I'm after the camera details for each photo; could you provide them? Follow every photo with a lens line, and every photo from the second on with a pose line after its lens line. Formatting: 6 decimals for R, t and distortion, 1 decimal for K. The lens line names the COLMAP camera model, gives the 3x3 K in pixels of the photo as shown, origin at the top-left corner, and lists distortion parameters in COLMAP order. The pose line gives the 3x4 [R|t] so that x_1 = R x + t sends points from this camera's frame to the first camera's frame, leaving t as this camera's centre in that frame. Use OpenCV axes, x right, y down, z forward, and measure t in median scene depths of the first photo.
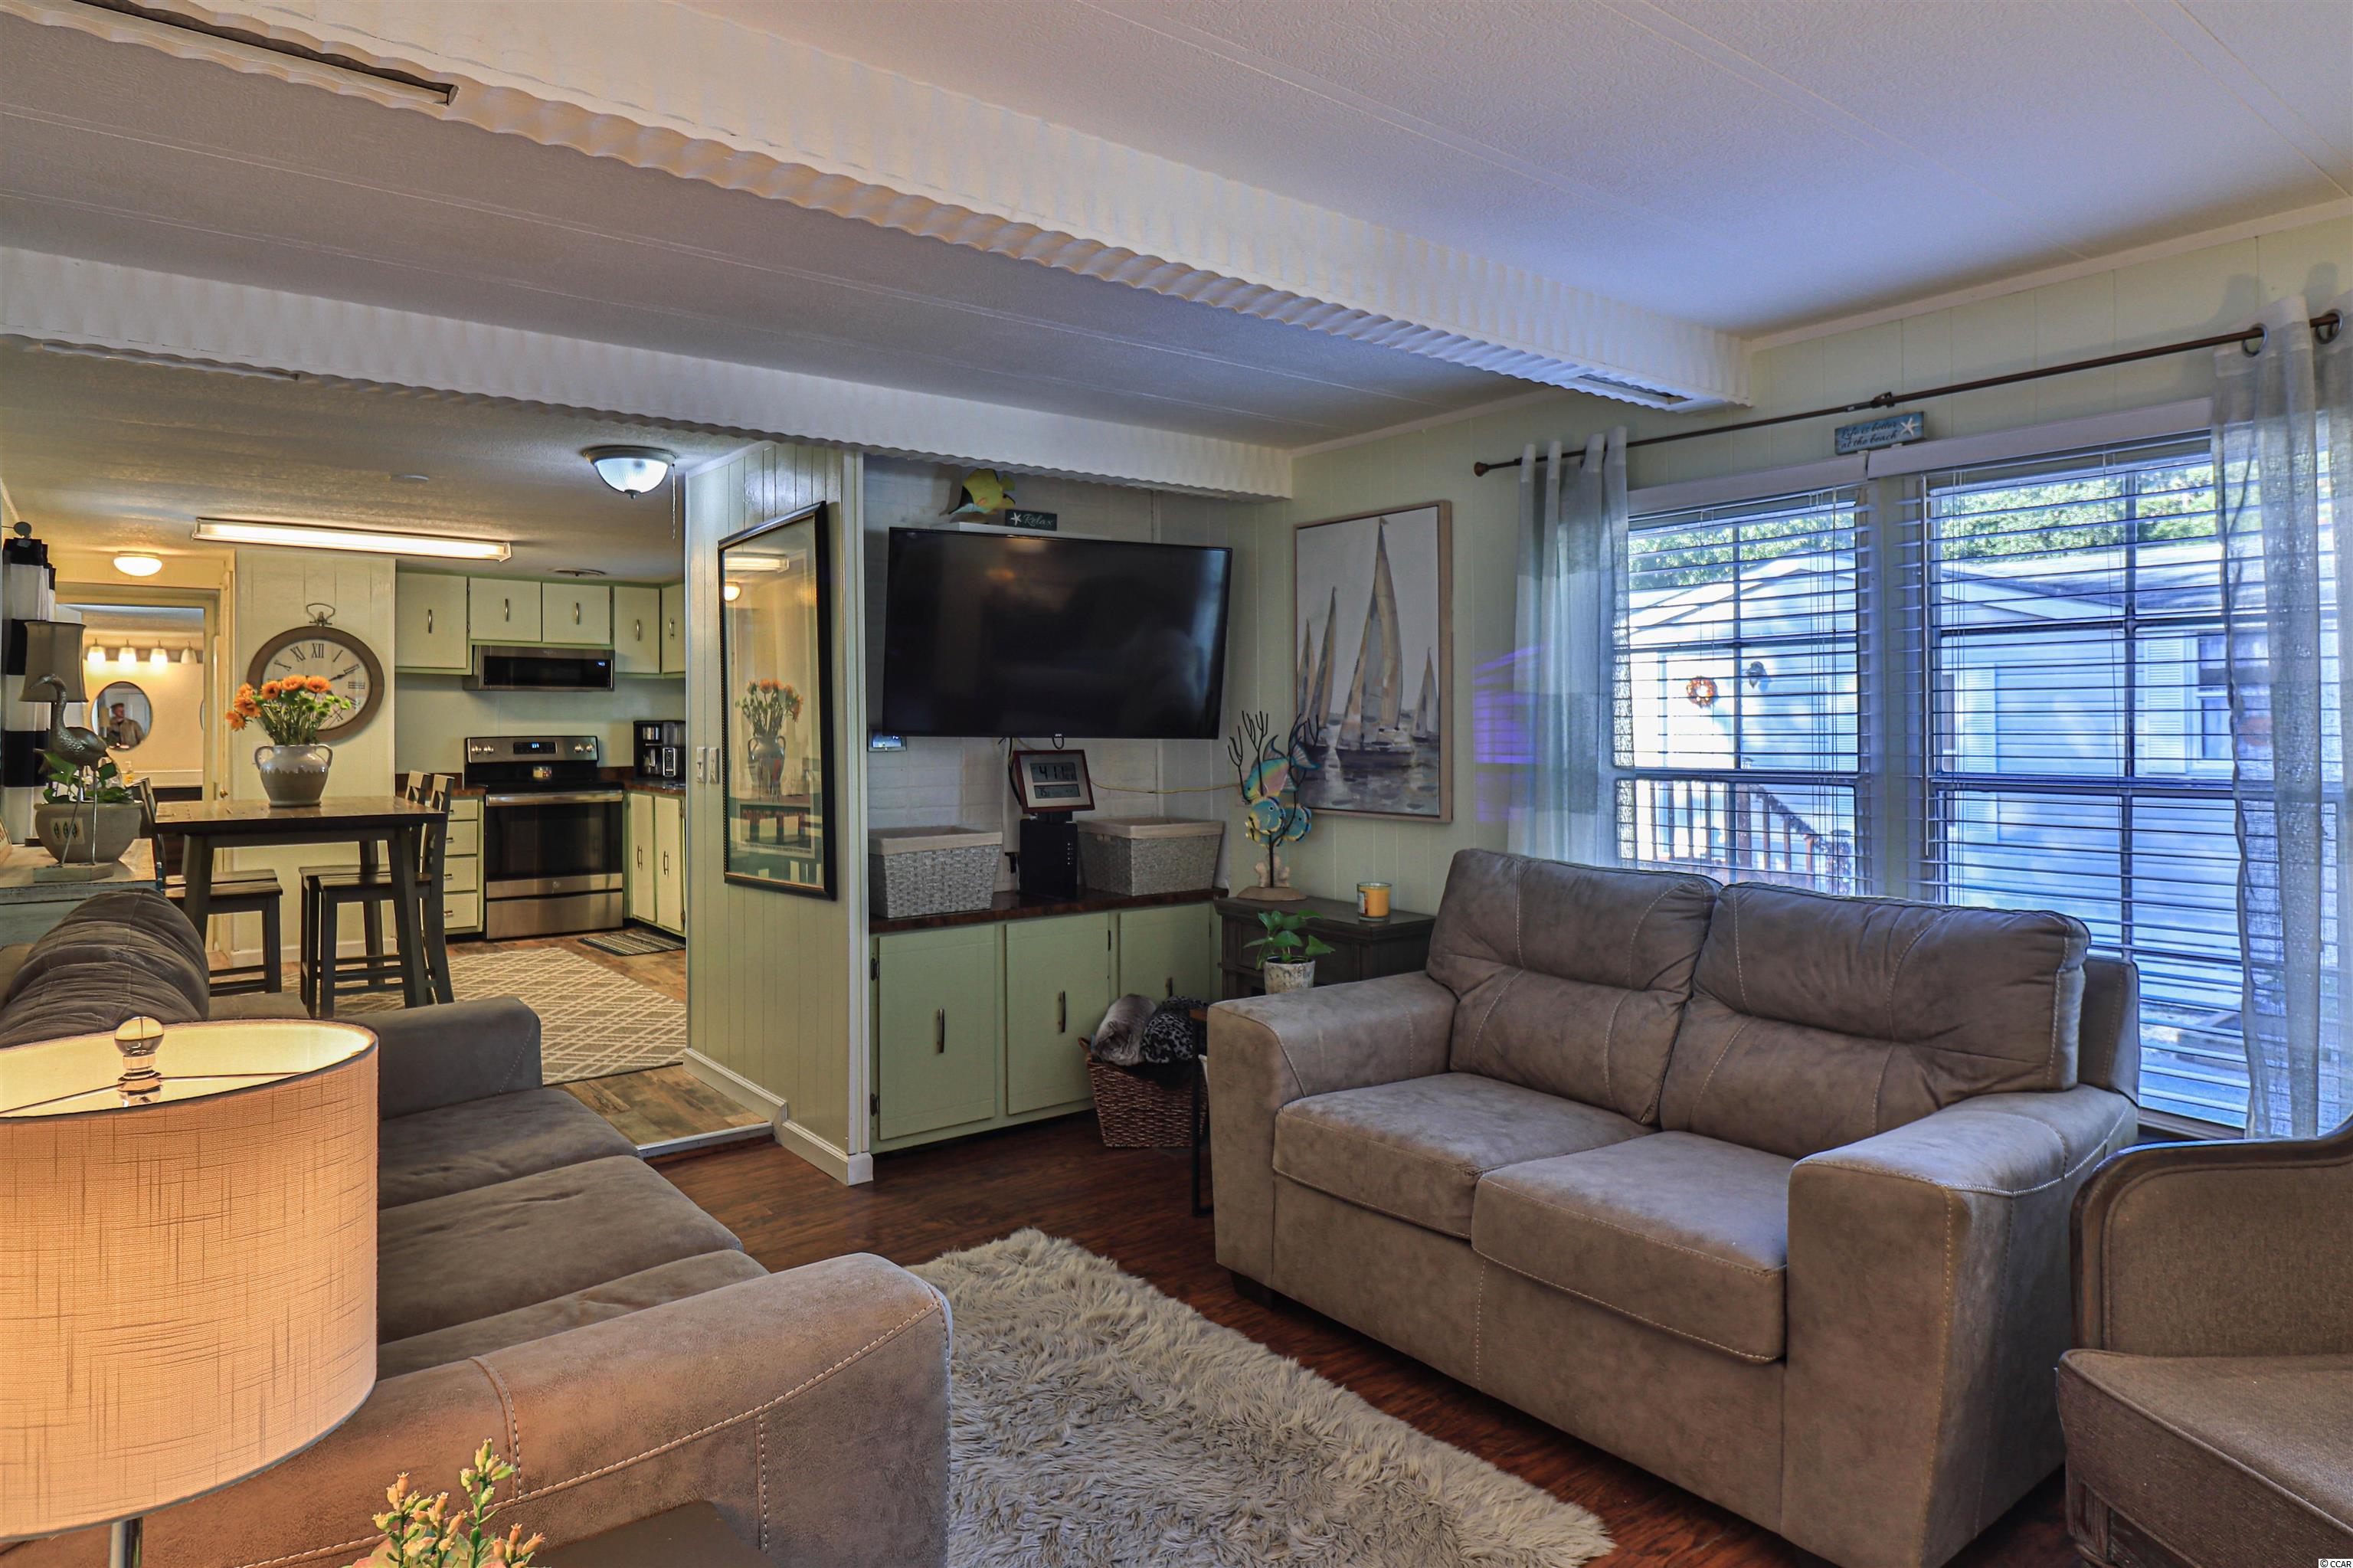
lens RADIAL K [[1360.6, 0, 1183.9], [0, 1360.6, 716.3], [0, 0, 1]] dist [0.003358, 0.000415]
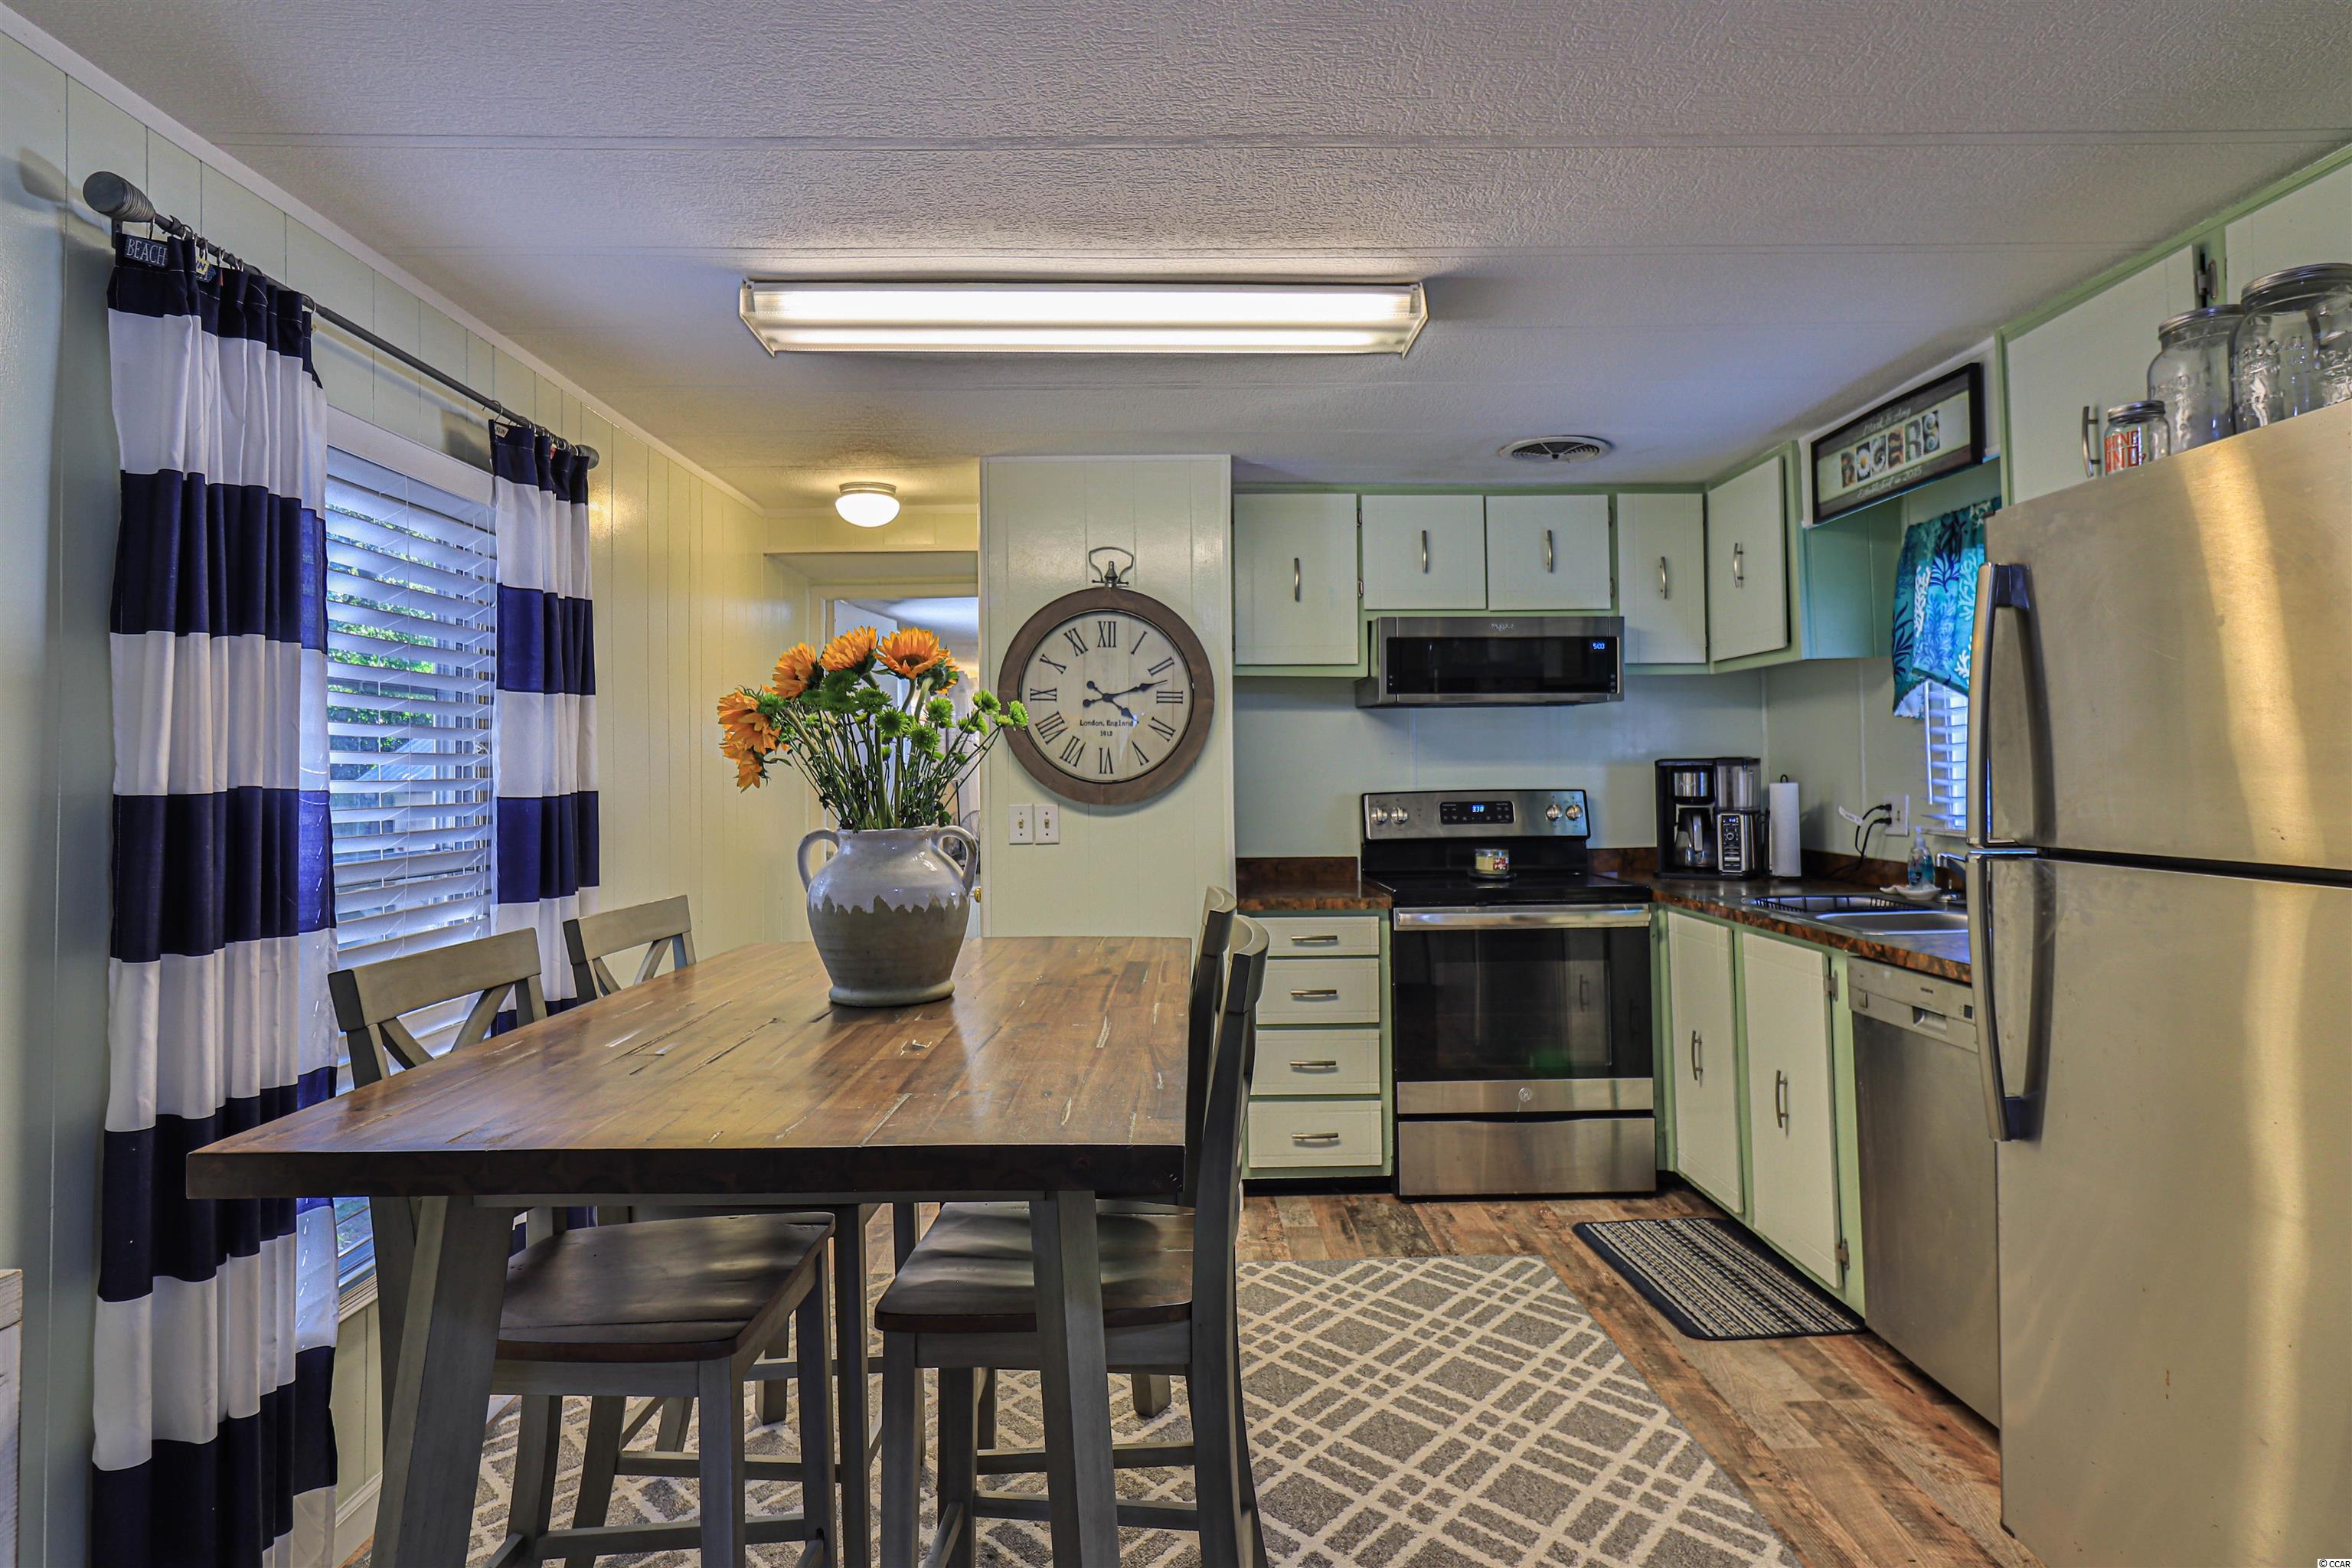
lens RADIAL K [[1307.2, 0, 1187.5], [0, 1307.2, 734.8], [0, 0, 1]] dist [-0.008192, -0.000501]
pose [[0.798231, -0.024887, -0.601837, -0.264420], [0.012187, 0.999609, -0.025172, 0.004211], [0.602228, 0.012758, 0.798222, 0.534554]]
